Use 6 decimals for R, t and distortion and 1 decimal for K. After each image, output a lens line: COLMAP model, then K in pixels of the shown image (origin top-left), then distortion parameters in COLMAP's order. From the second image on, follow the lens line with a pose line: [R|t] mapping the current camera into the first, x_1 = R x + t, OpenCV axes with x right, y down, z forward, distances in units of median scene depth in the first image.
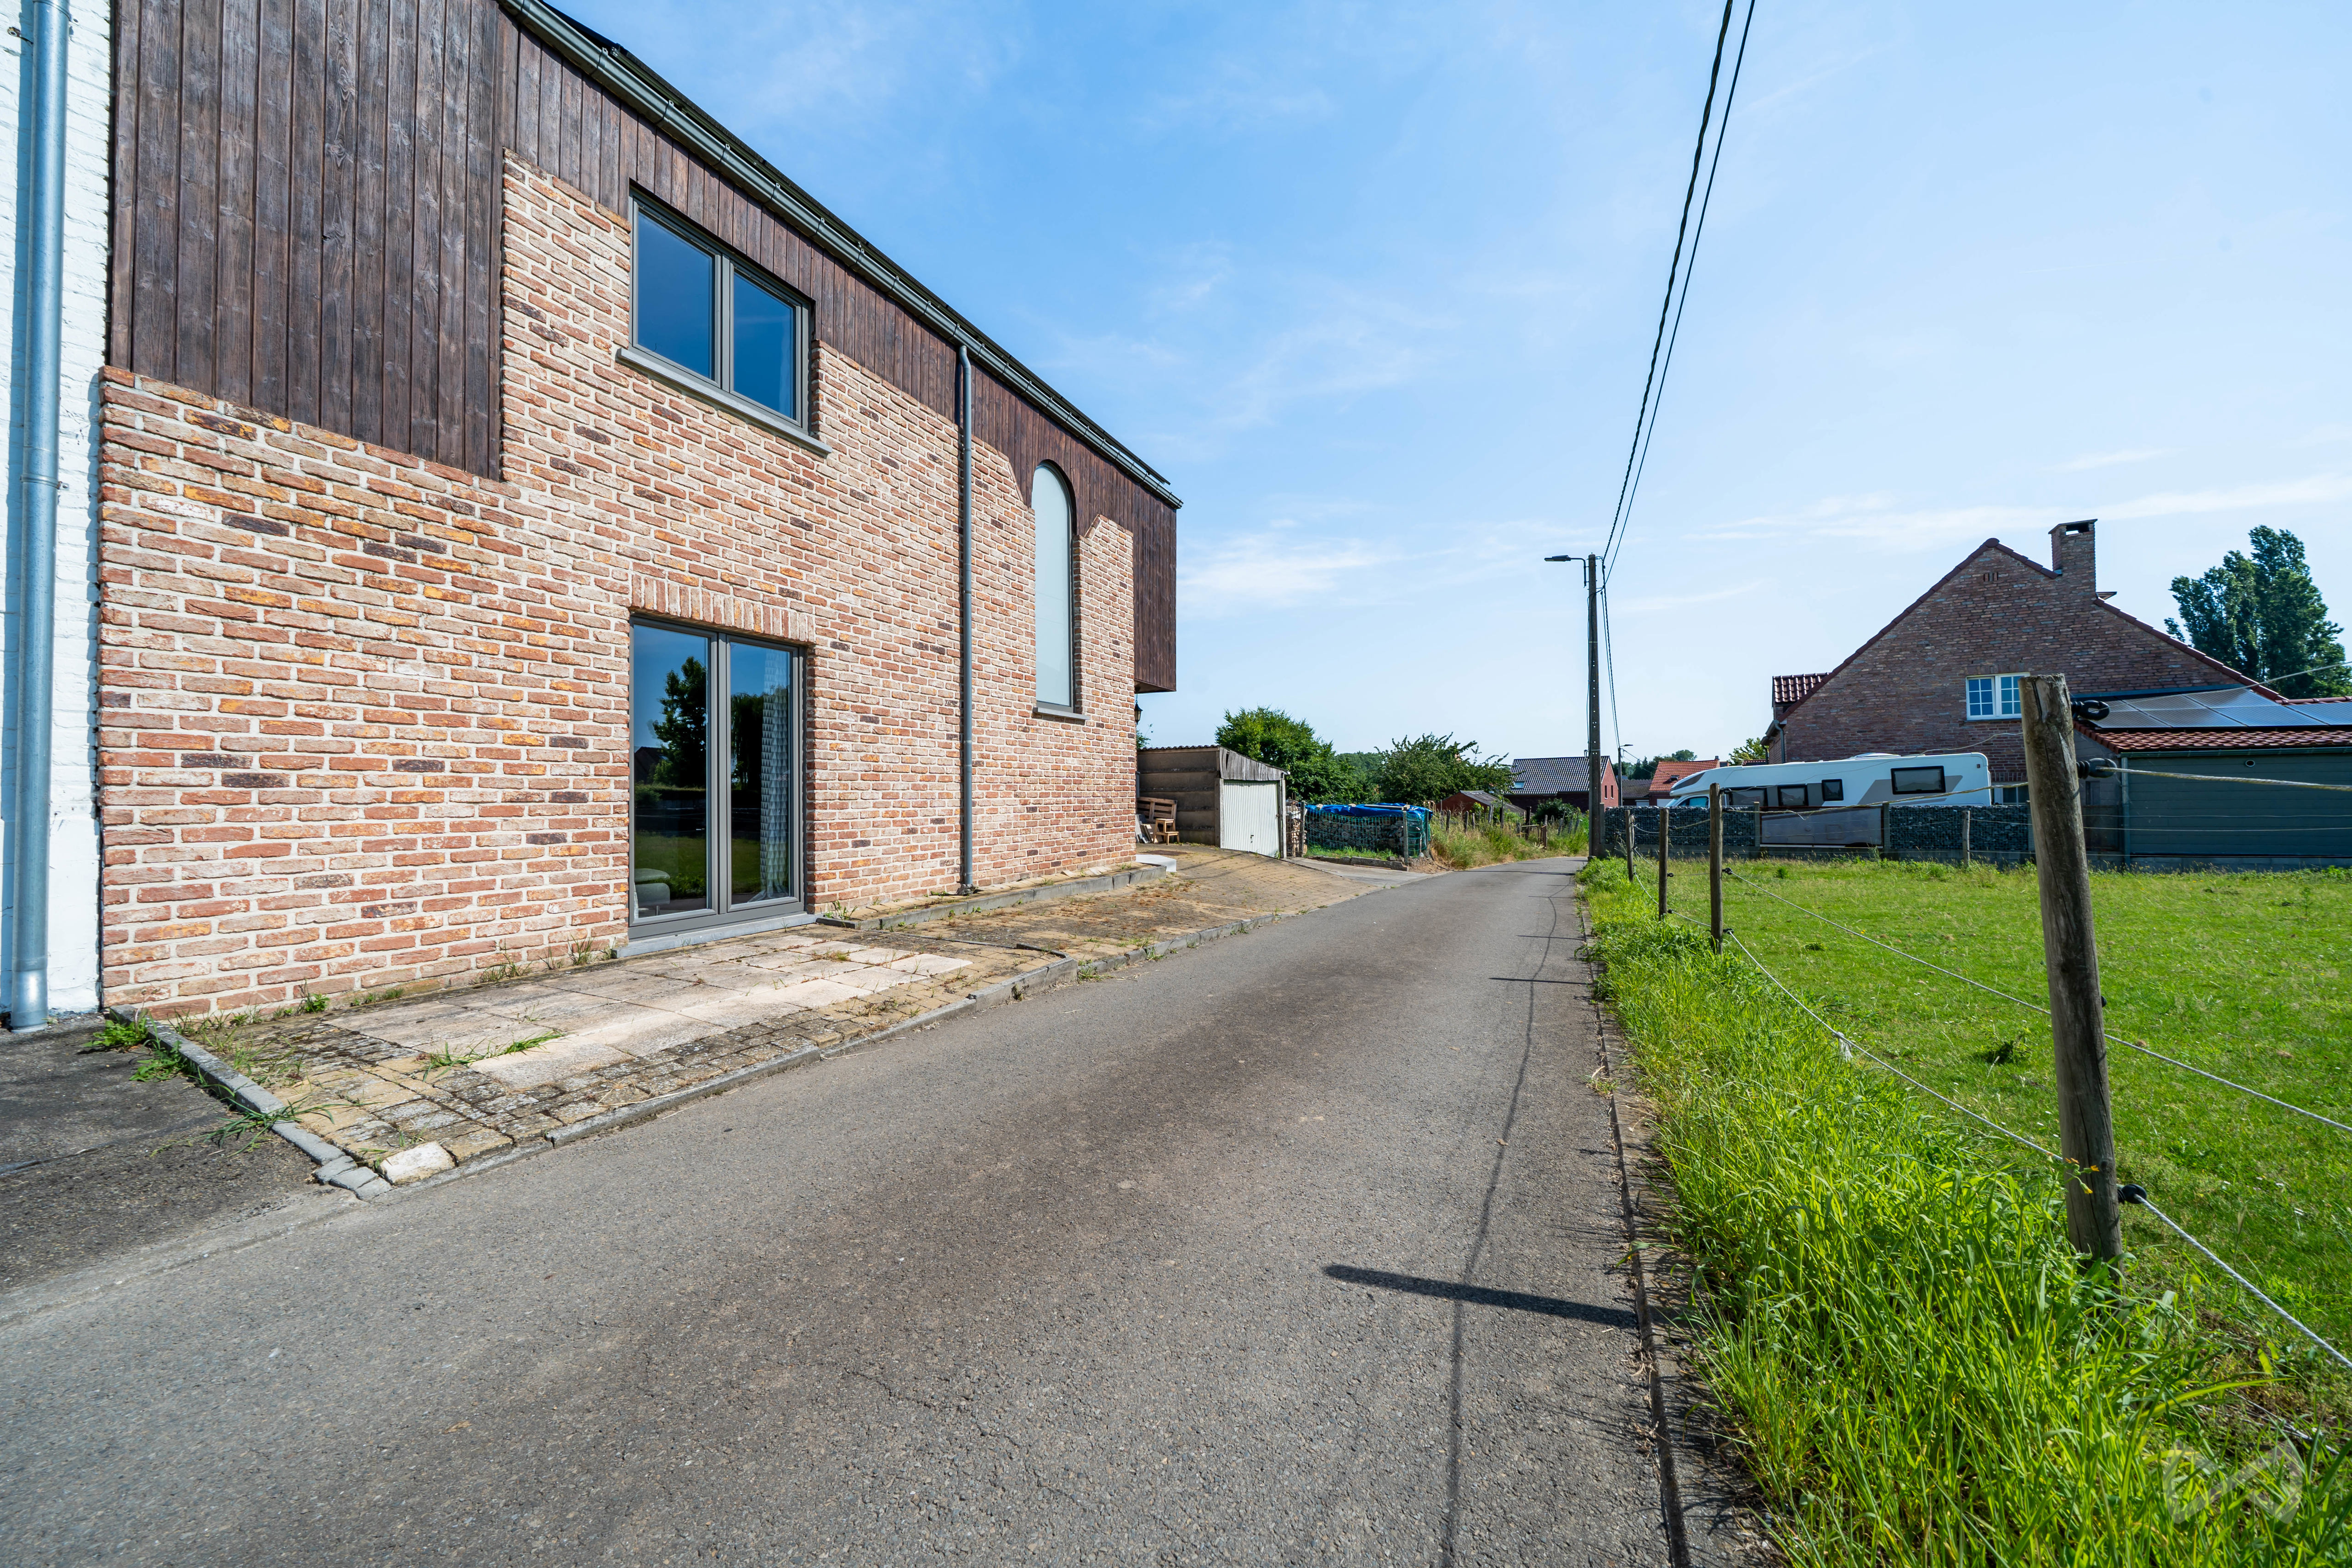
lens RADIAL K [[816.3, 0, 1168.8], [0, 816.3, 799.7], [0, 0, 1]] dist [-0.002194, -0.000079]
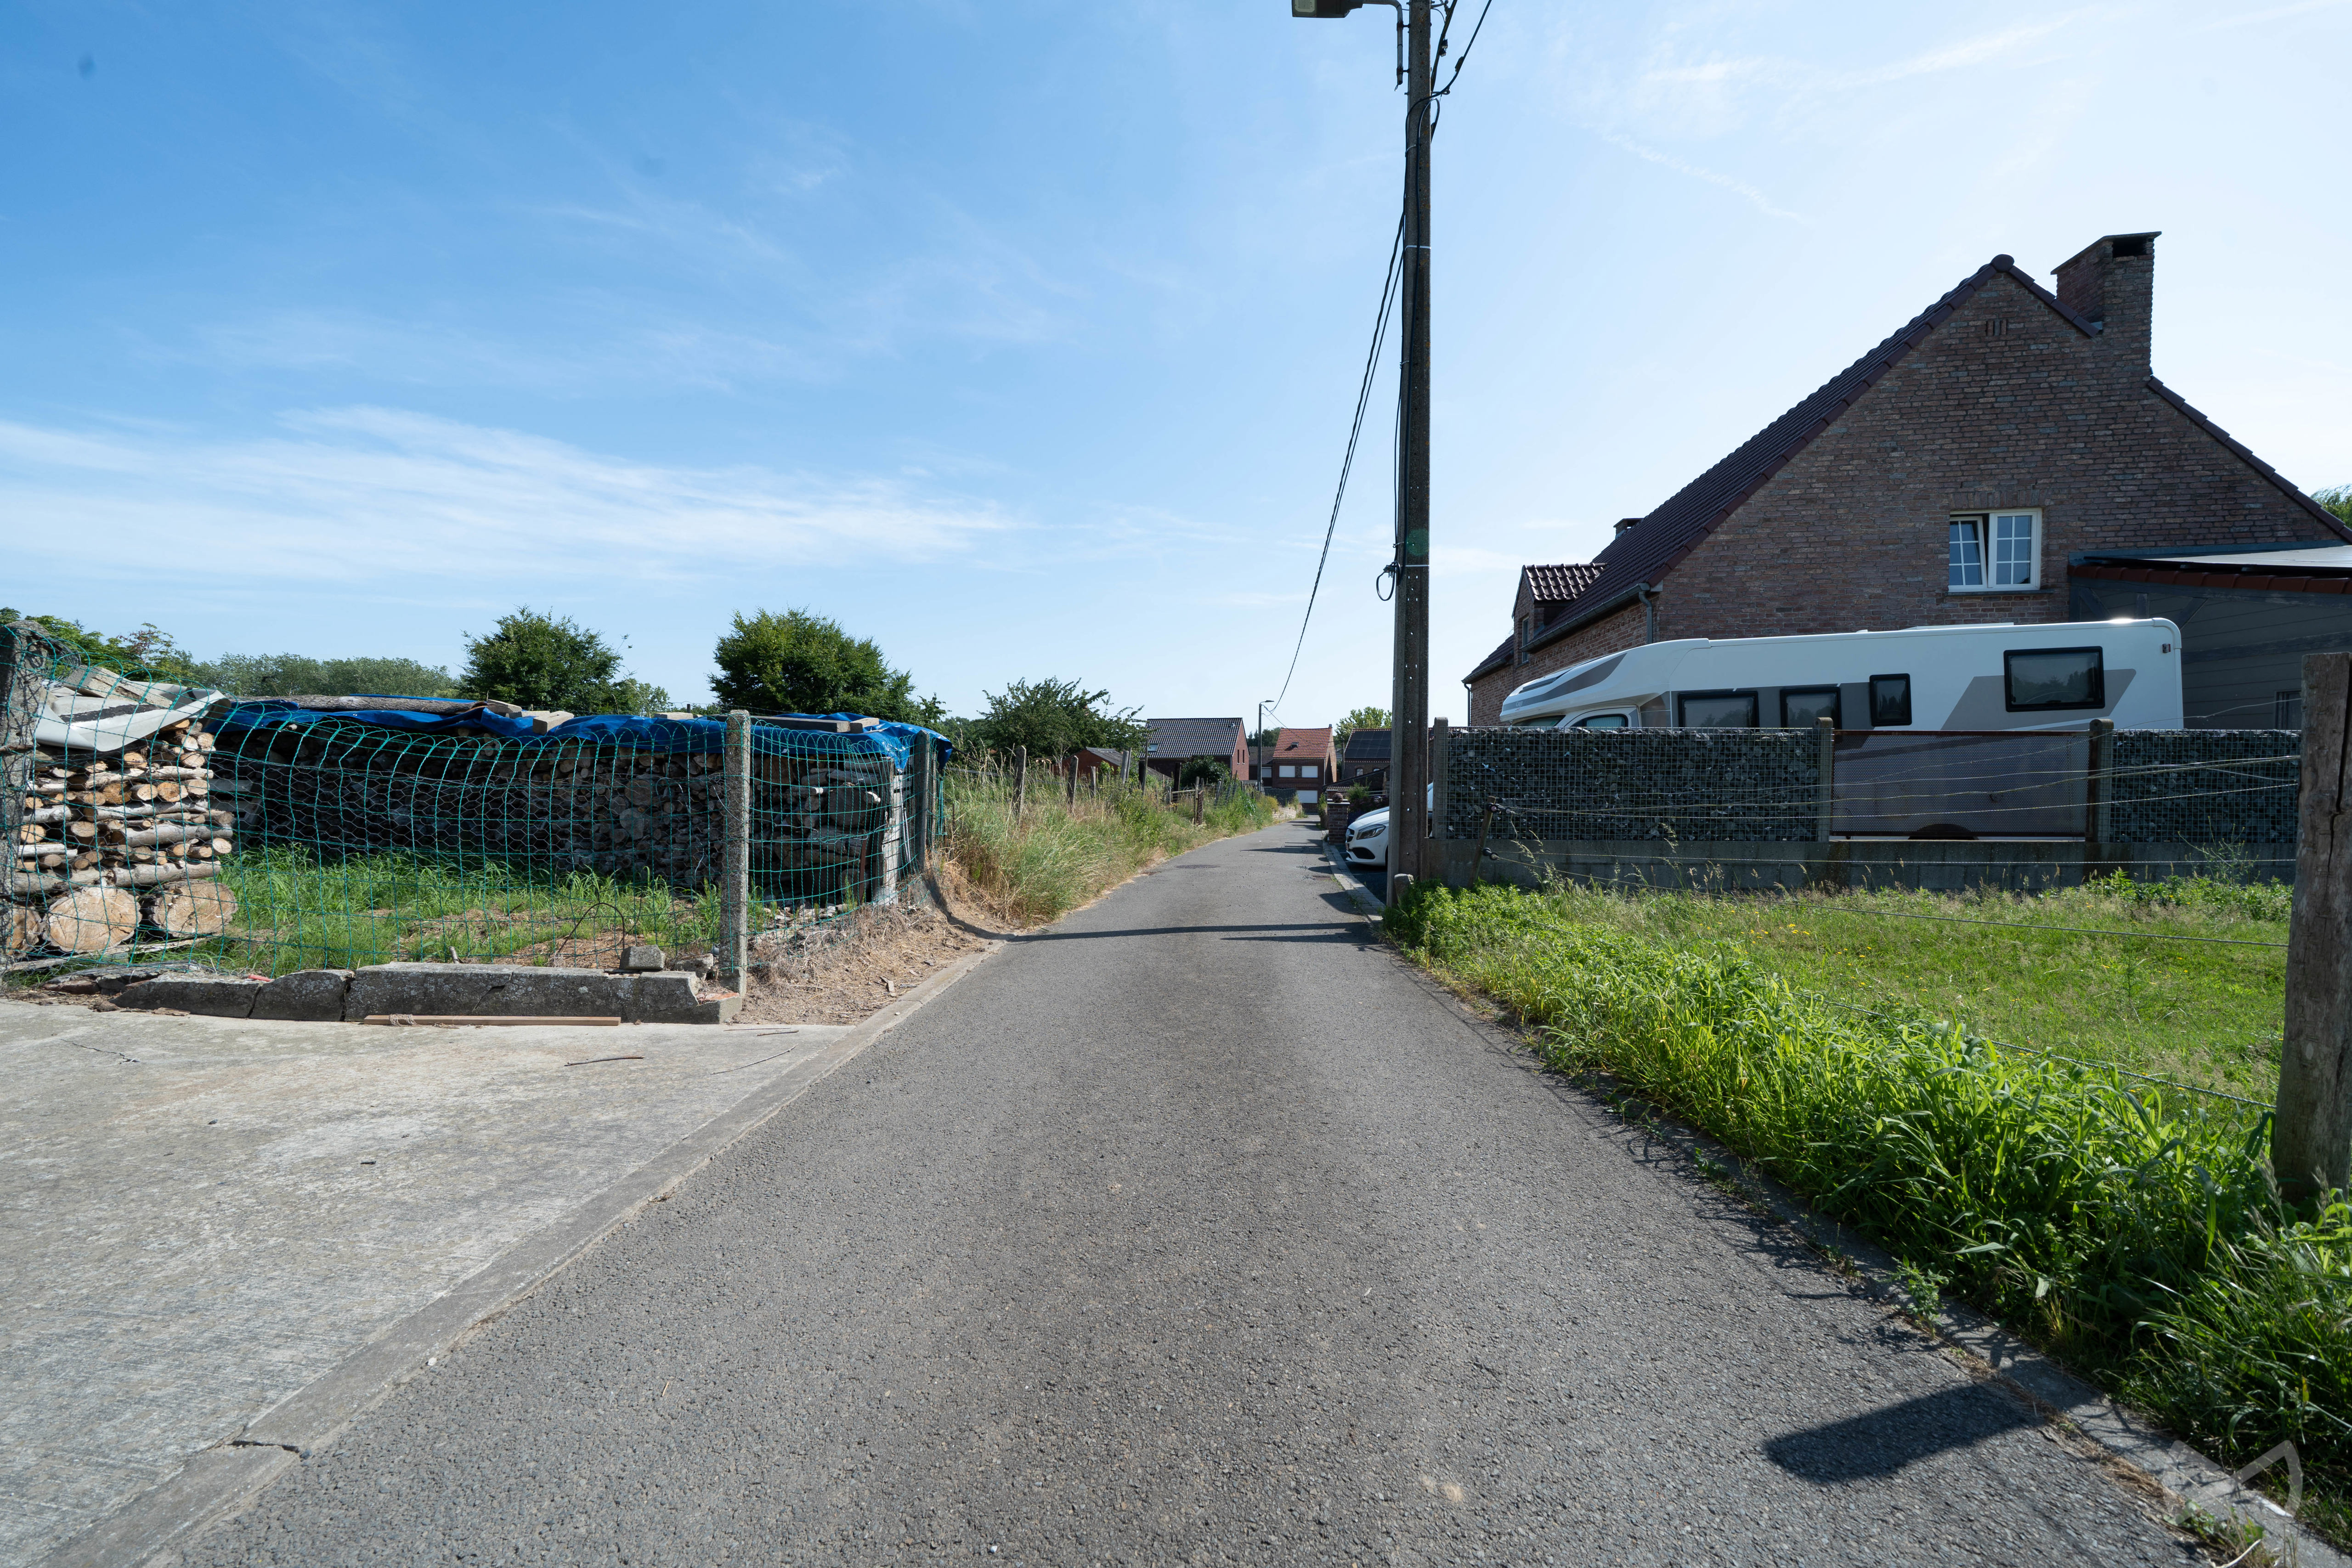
lens RADIAL K [[816.2, 0, 1173.5], [0, 816.2, 786.1], [0, 0, 1]] dist [-0.002194, -0.000079]
pose [[0.904017, 0.002219, 0.427491, 0.145082], [-0.010736, 0.999789, 0.017513, 0.014319], [-0.427362, -0.020422, 0.903850, 0.377949]]
